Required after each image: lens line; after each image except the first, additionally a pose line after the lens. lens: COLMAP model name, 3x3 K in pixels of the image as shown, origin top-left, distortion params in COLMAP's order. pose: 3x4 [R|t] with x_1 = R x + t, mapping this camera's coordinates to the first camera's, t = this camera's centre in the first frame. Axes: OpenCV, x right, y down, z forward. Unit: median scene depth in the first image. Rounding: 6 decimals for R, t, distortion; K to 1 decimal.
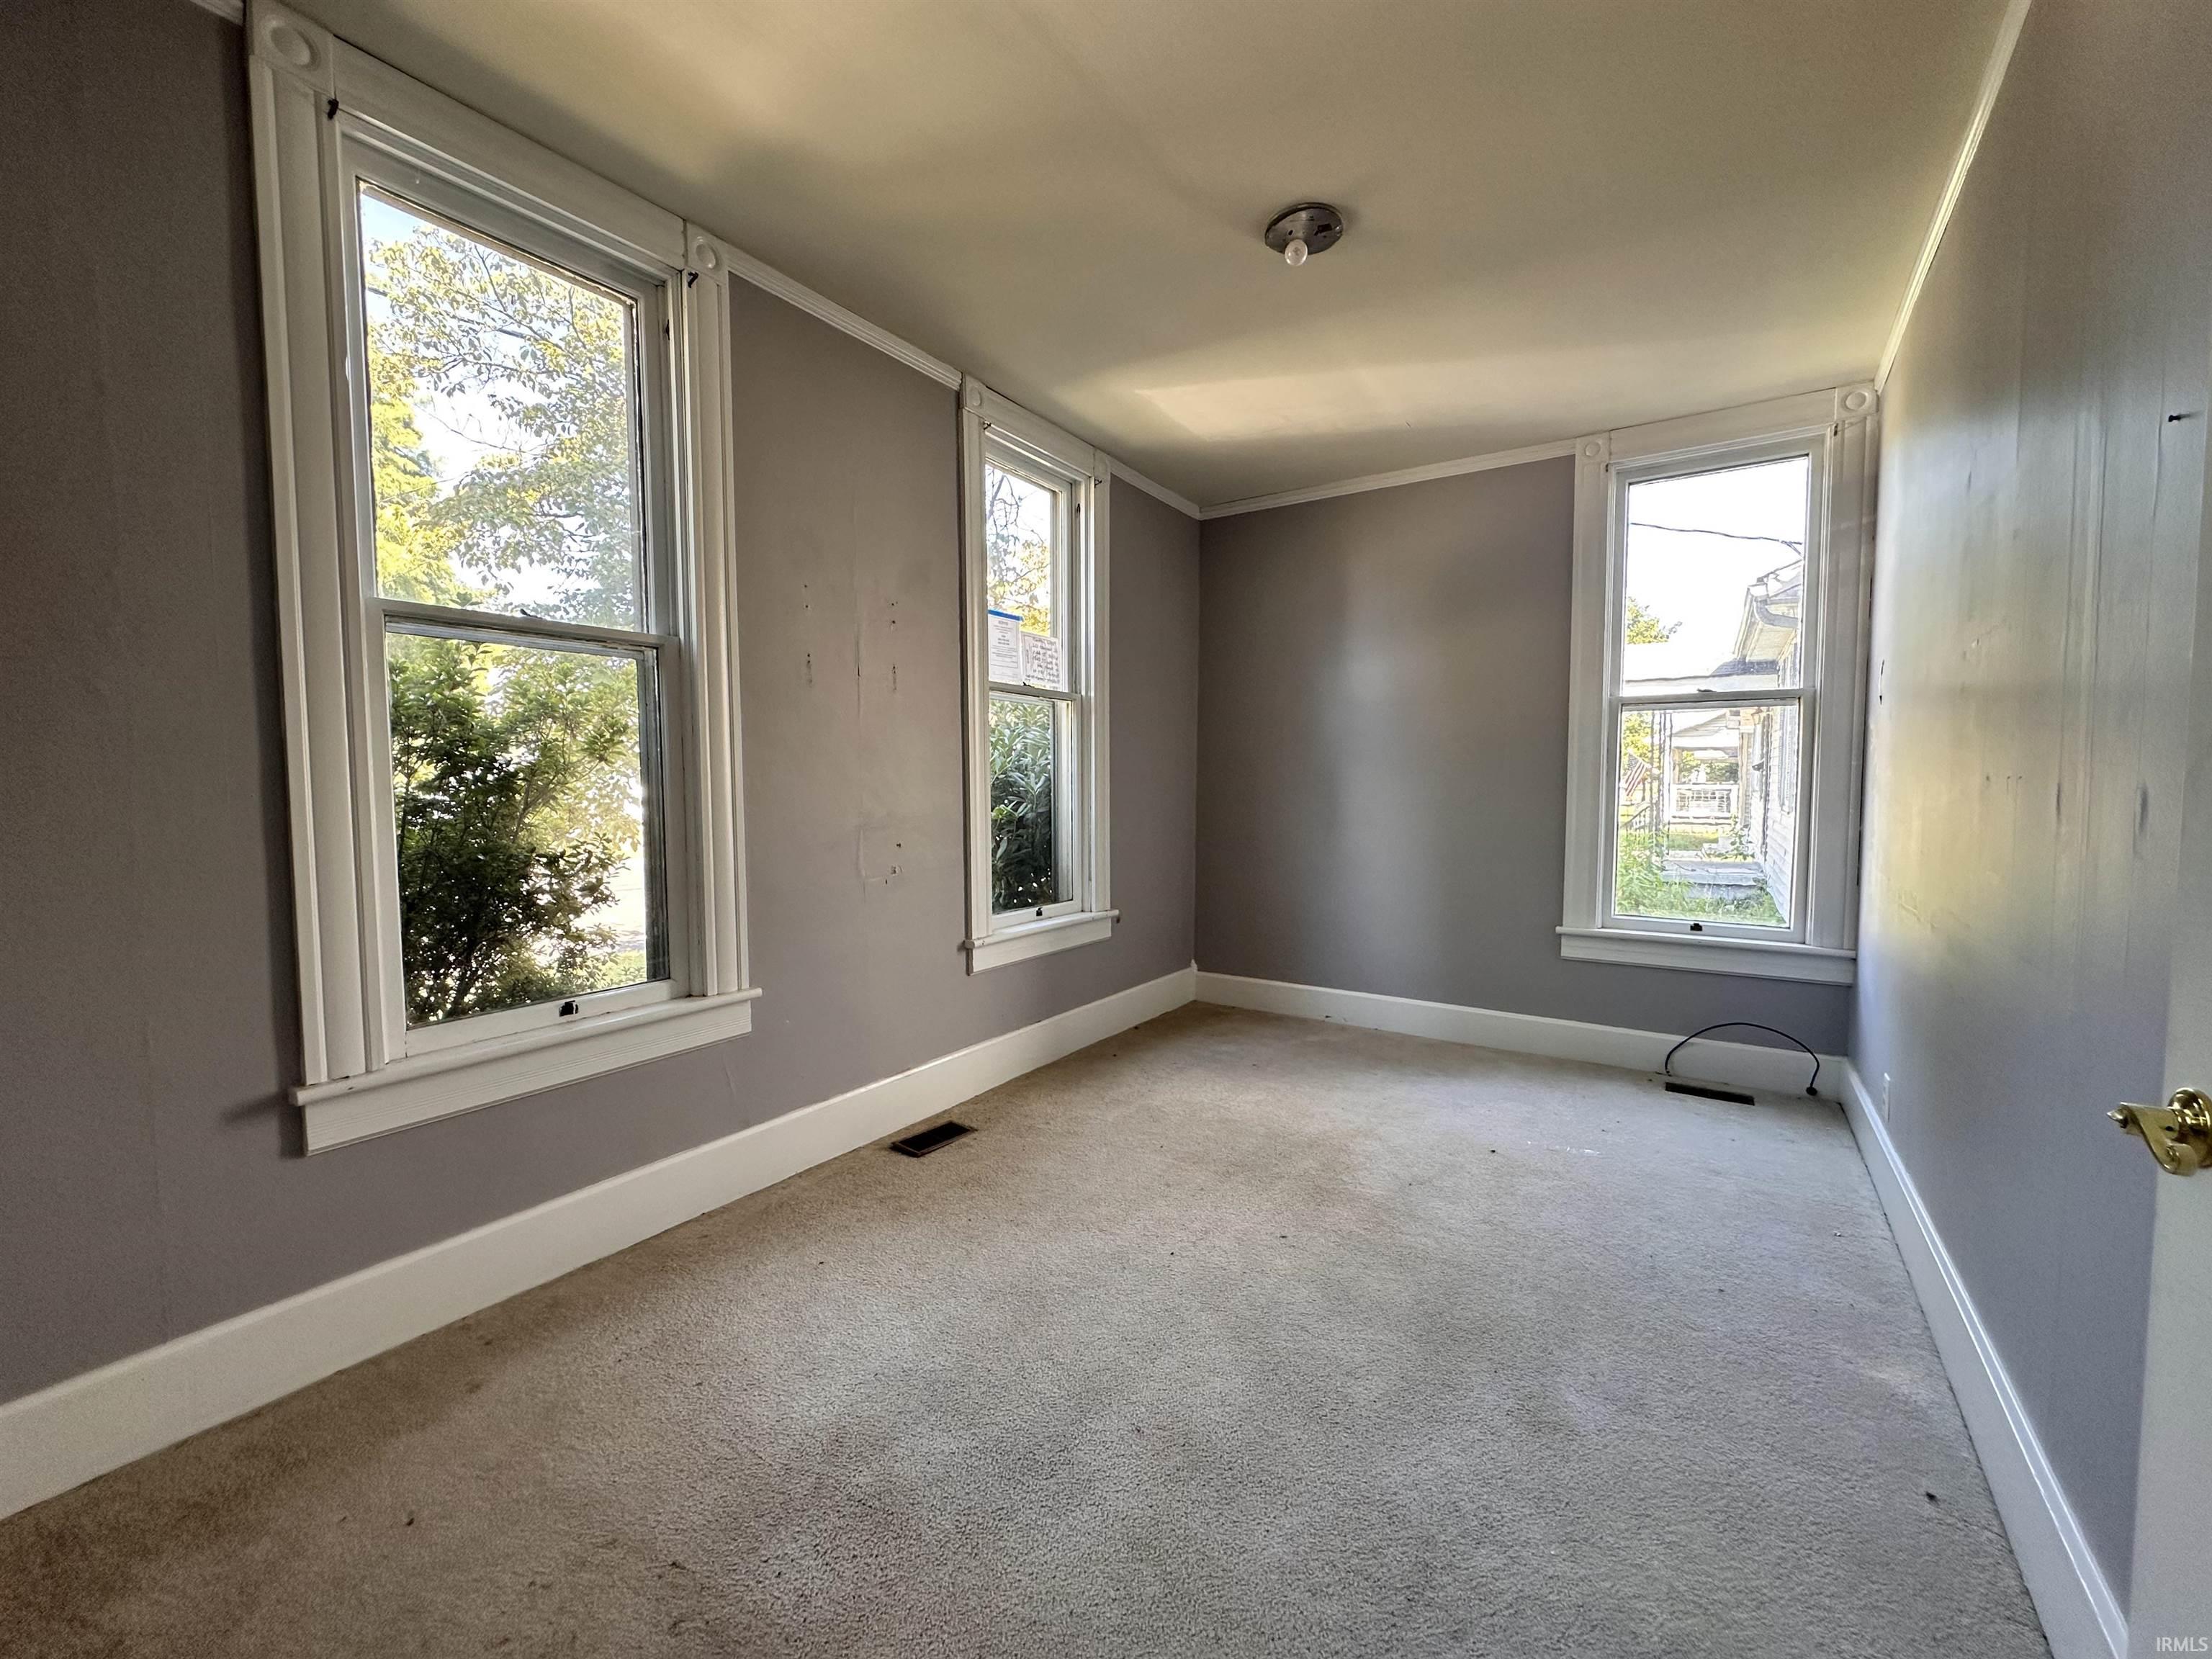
lens RADIAL K [[884.0, 0, 1108.5], [0, 884.0, 829.8], [0, 0, 1]] dist [0.000549, -0.000151]
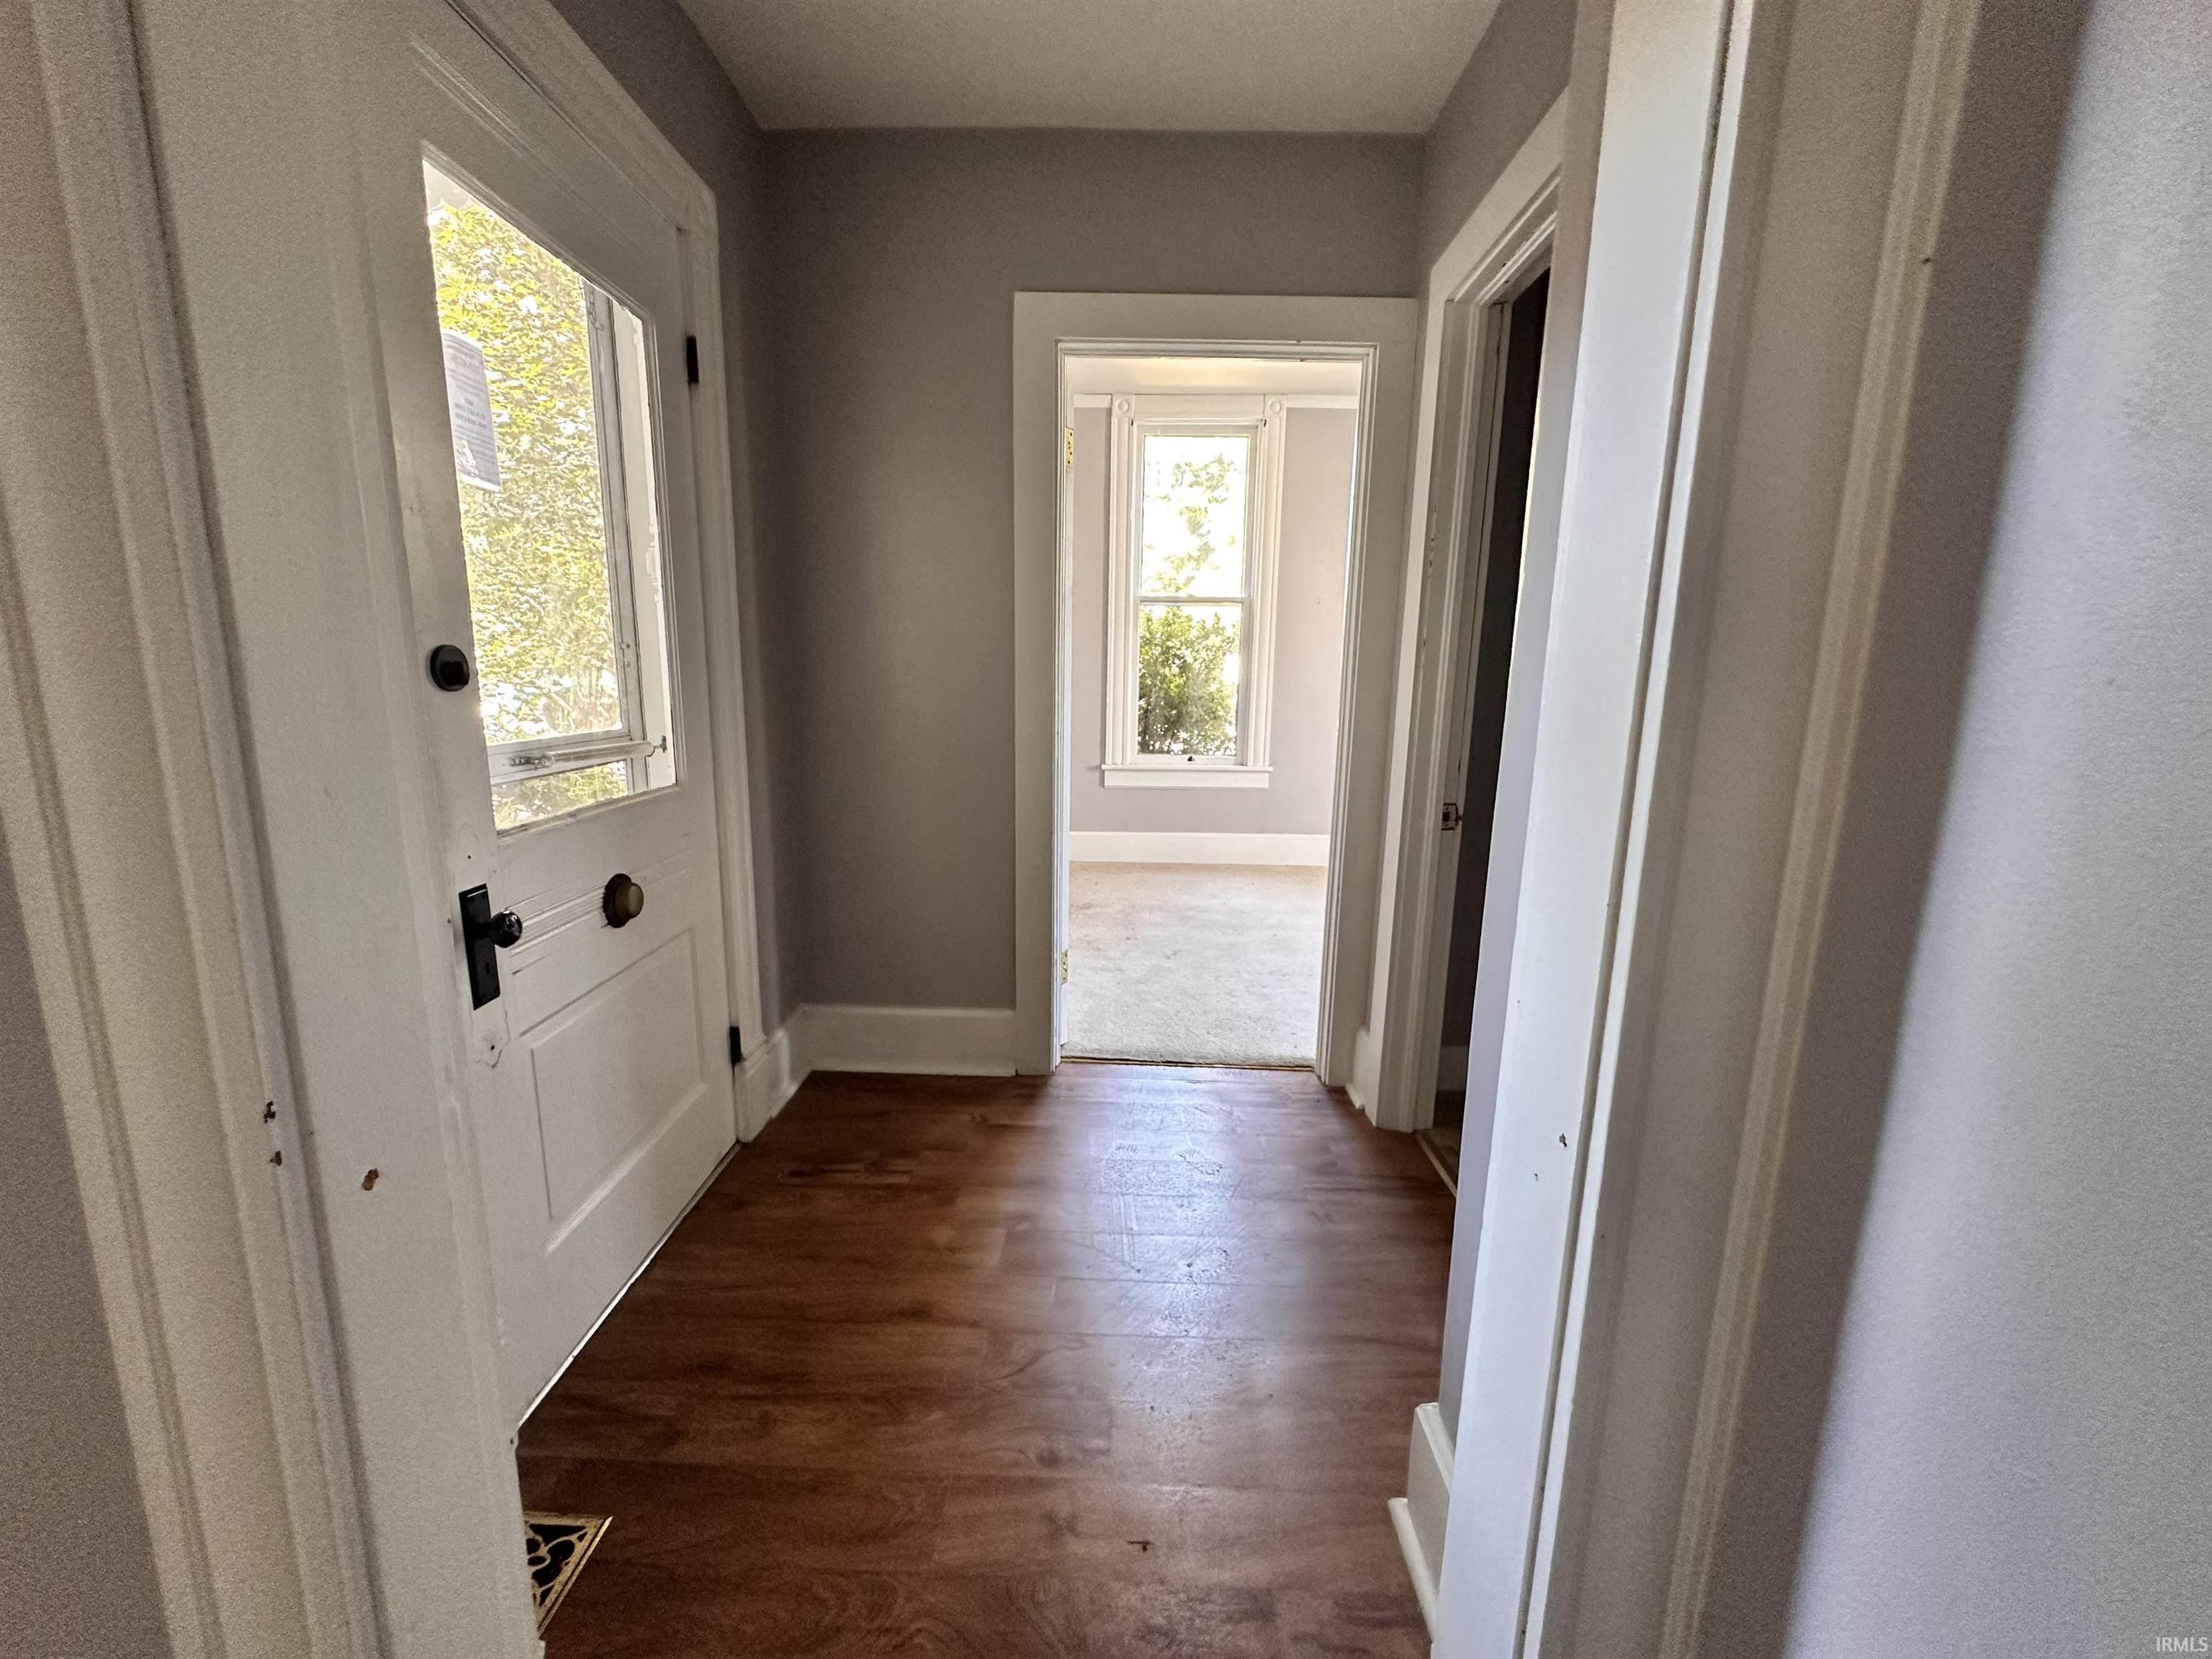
lens RADIAL K [[884.0, 0, 1119.4], [0, 884.0, 823.0], [0, 0, 1]] dist [0.000549, -0.000151]
pose [[0.560044, 0.164231, -0.812021, 0.936970], [-0.065310, 0.985856, 0.154346, 0.009983], [0.825884, -0.033408, 0.562849, -0.392306]]
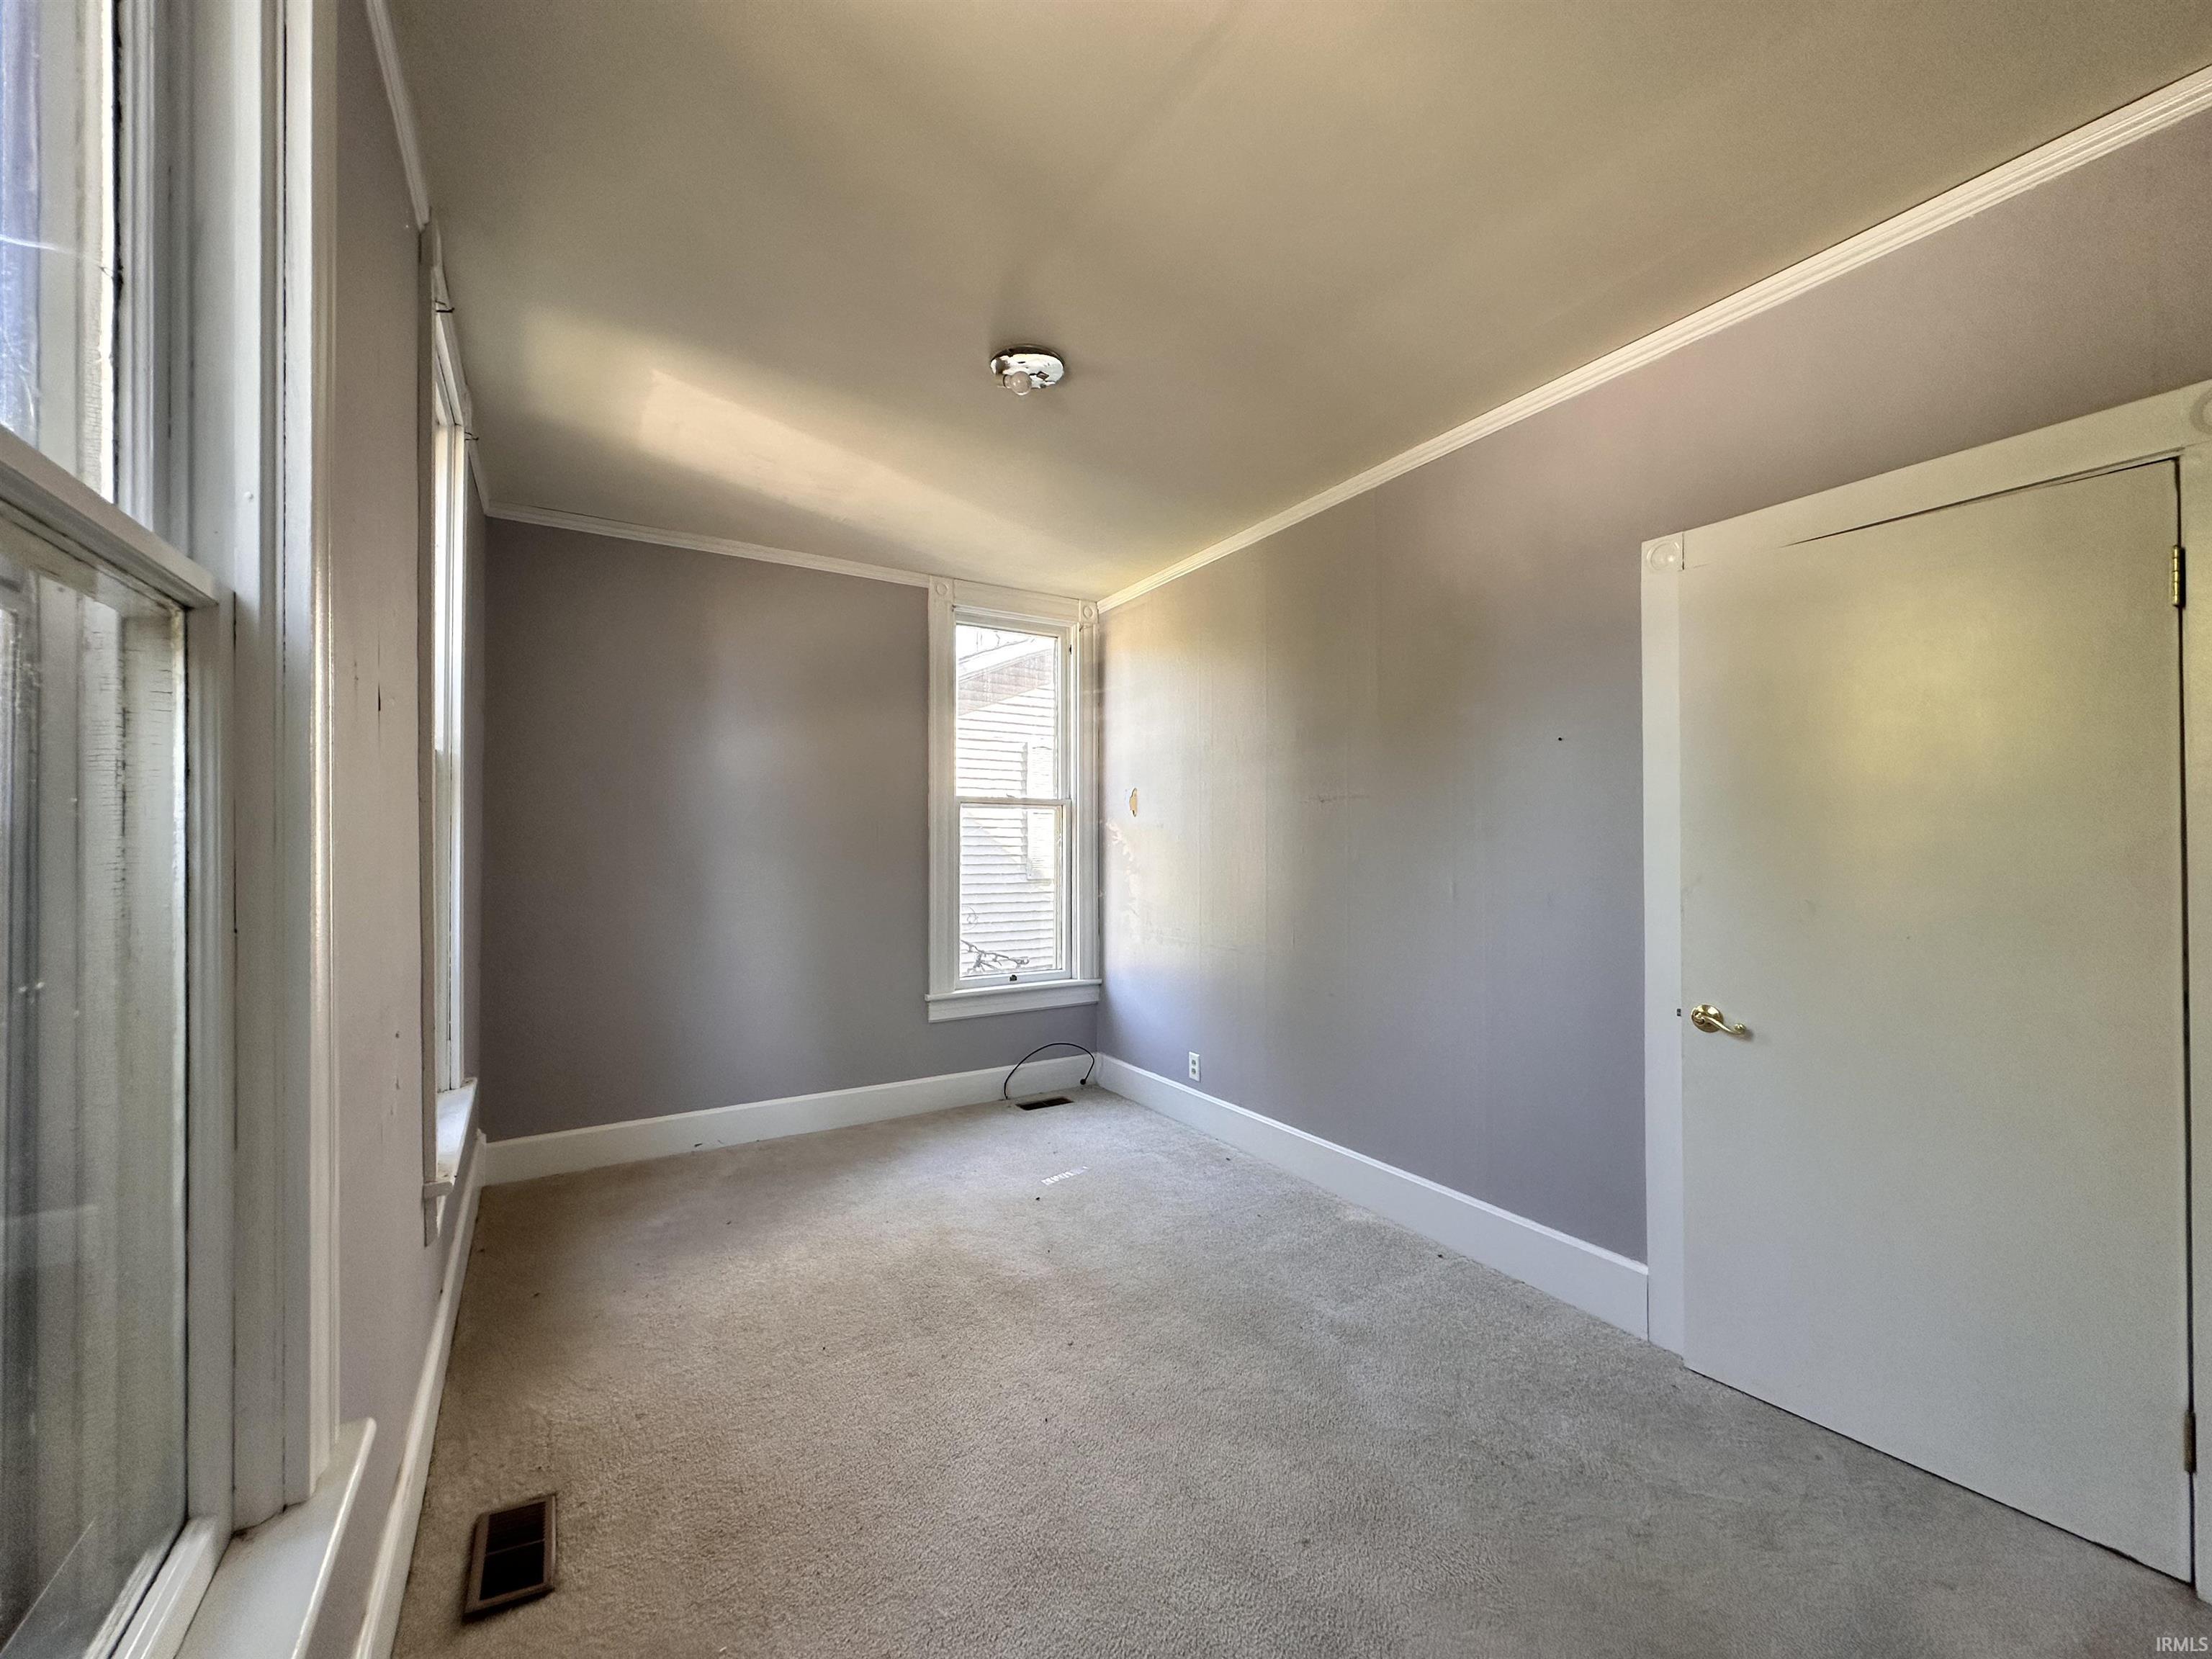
lens RADIAL K [[884.0, 0, 1106.6], [0, 884.0, 825.7], [0, 0, 1]] dist [0.000549, -0.000151]
pose [[0.413126, 0.014525, 0.910558, -0.549541], [0.048263, 0.998118, -0.037819, -0.067550], [-0.909394, 0.059570, 0.411648, 0.400290]]
